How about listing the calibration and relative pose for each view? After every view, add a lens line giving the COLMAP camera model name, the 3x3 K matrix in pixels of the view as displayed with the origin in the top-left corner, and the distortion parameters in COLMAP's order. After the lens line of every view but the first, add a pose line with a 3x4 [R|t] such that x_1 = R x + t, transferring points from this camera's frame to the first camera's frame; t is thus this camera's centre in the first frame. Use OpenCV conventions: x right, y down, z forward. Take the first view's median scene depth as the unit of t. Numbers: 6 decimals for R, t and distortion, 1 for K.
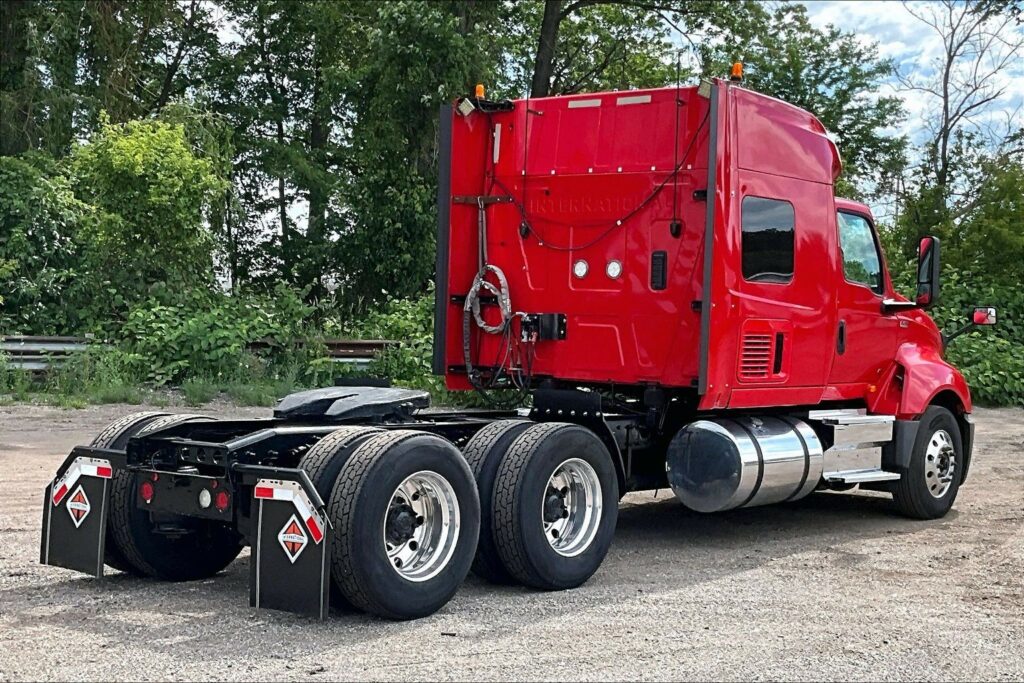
lens RADIAL K [[1604.4, 0, 523.7], [0, 1604.4, 319.3], [0, 0, 1]] dist [0.131868, 0.000000]
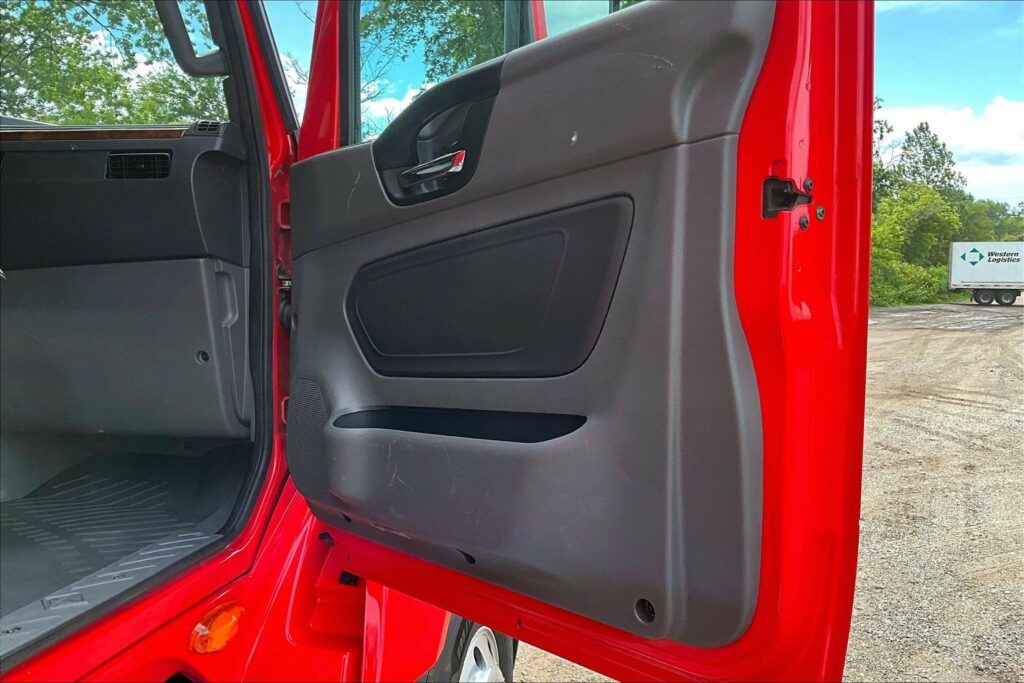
lens RADIAL K [[851.8, 0, 518.5], [0, 851.8, 351.4], [0, 0, 1]] dist [0.086865, -0.167380]
pose [[0.887361, -0.056897, 0.457551, 0.257562], [0.017550, 0.995806, 0.089794, -0.000628], [-0.460741, -0.071650, 0.884638, 1.207010]]
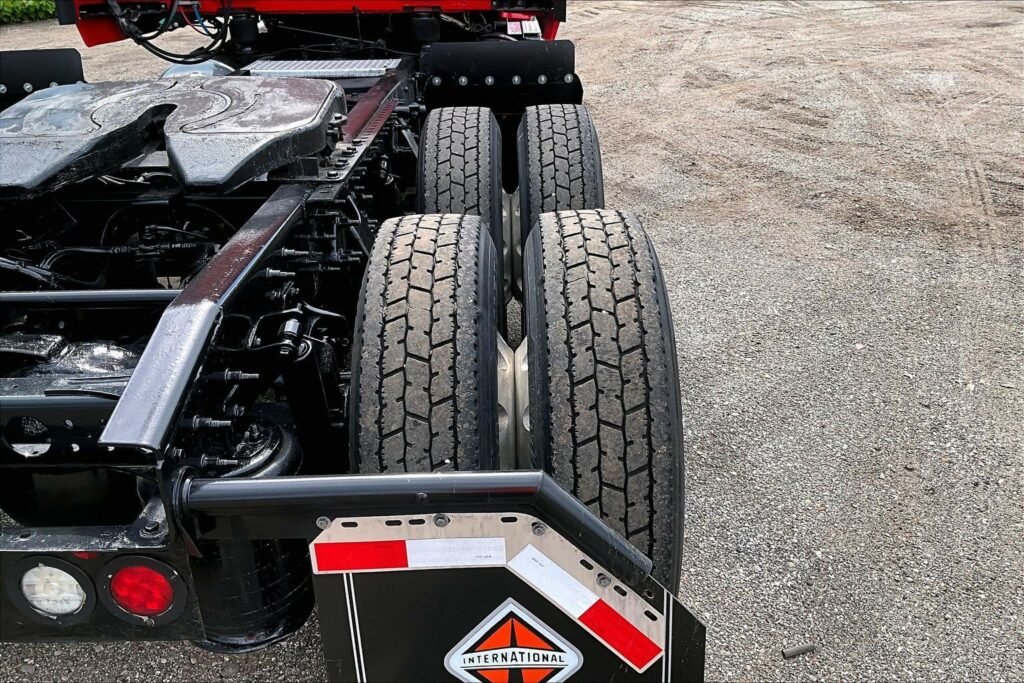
lens RADIAL K [[851.8, 0, 513.5], [0, 851.8, 341.2], [0, 0, 1]] dist [0.086865, -0.167380]
pose [[0.768730, -0.307931, 0.560564, -0.188455], [0.036788, 0.896304, 0.441911, 0.004673], [-0.638514, -0.319089, 0.700344, 0.779074]]
